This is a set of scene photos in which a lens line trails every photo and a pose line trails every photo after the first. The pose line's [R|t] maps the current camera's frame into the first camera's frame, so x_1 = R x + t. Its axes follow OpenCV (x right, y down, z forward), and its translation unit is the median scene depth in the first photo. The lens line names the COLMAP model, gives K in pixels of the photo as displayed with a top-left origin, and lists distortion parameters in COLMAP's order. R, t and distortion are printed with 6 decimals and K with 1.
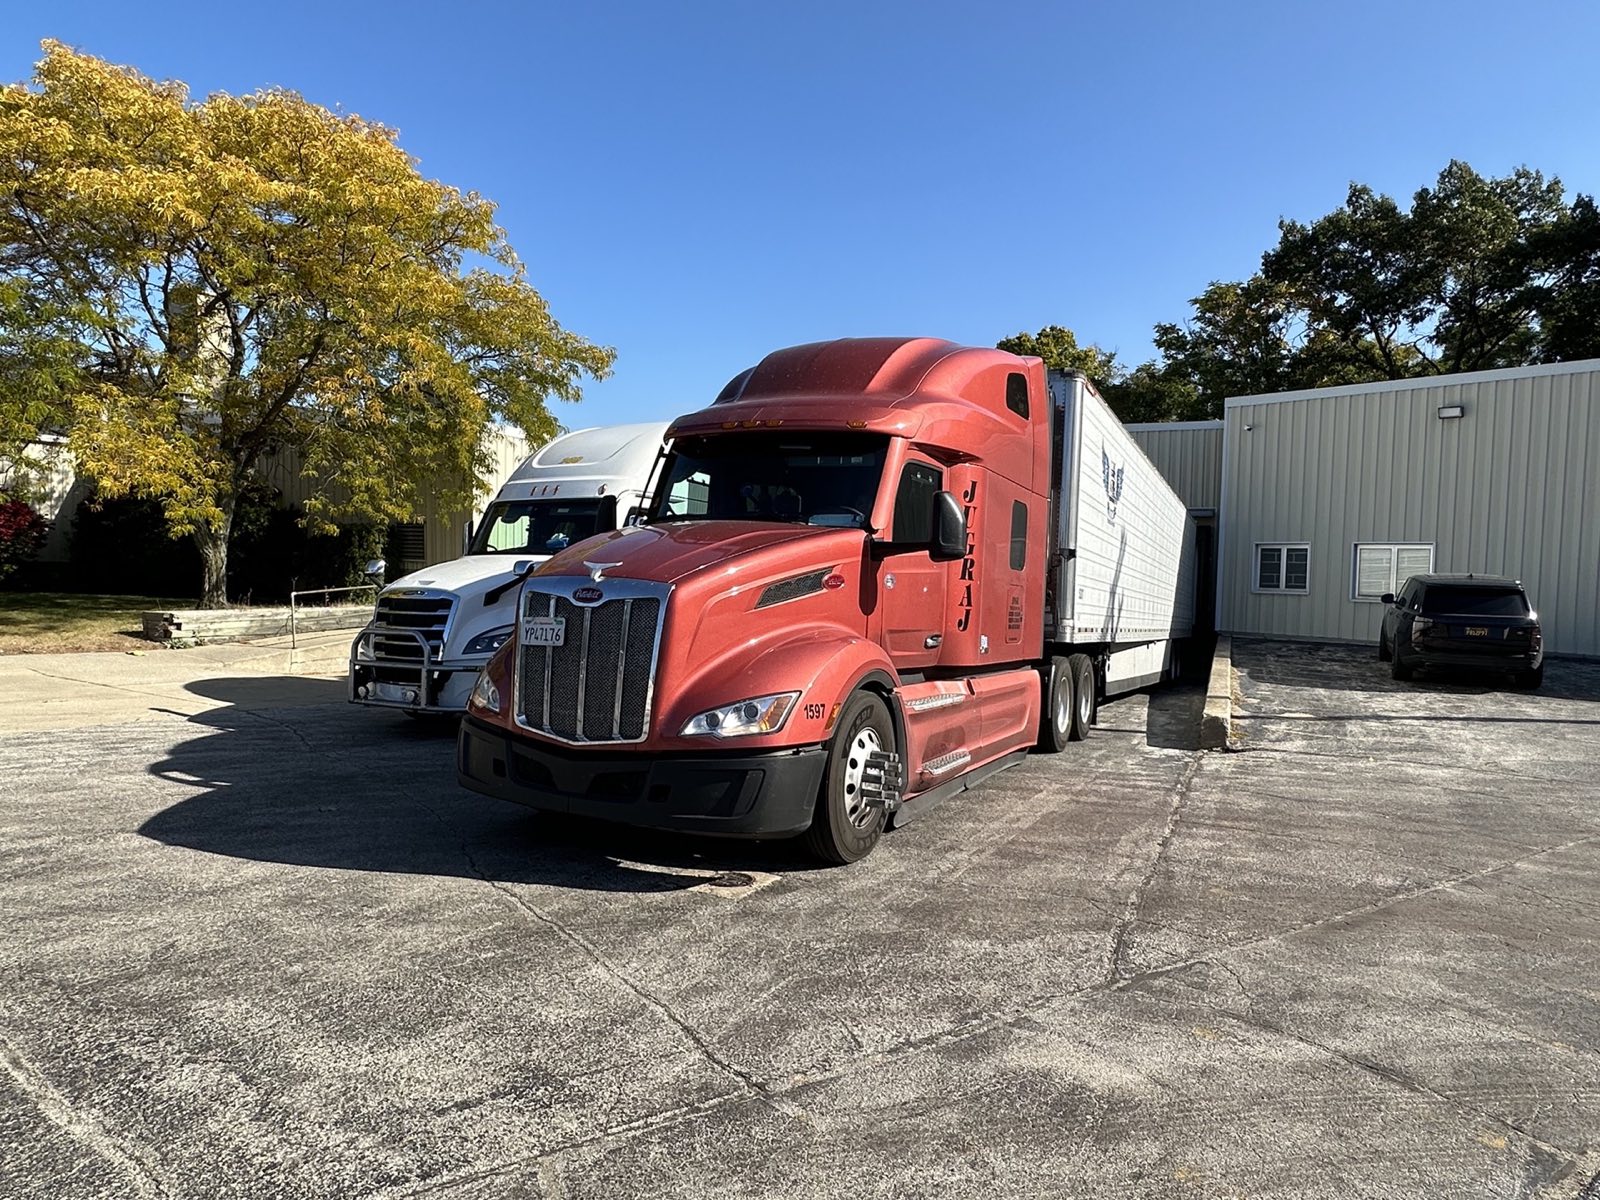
lens RADIAL K [[977.0, 0, 800.0], [0, 977.0, 600.0], [0, 0, 1]] dist [-0.005547, -0.001568]
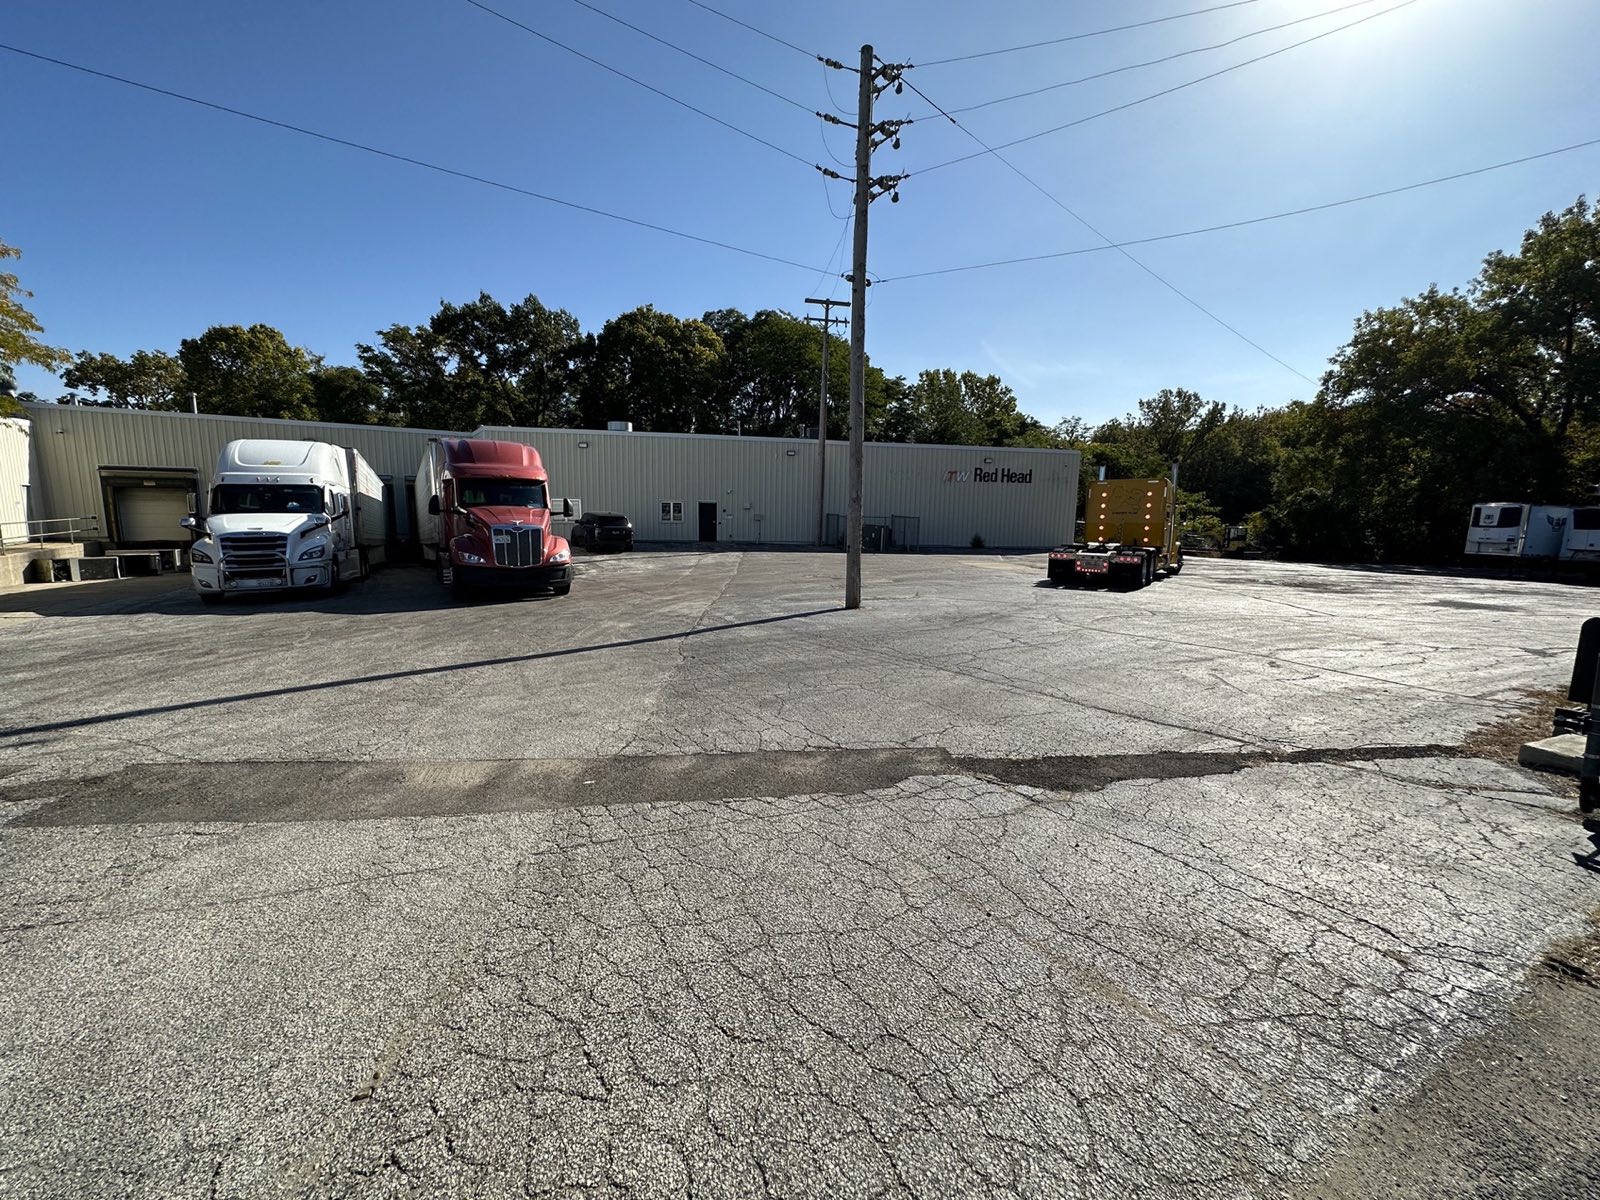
lens RADIAL K [[637.7, 0, 800.0], [0, 637.7, 600.0], [0, 0, 1]] dist [-0.000646, -0.000260]
pose [[0.515678, -0.133665, 0.846292, -0.204374], [0.029293, 0.989929, 0.138501, -0.004881], [-0.856281, -0.046631, 0.514400, -0.142588]]
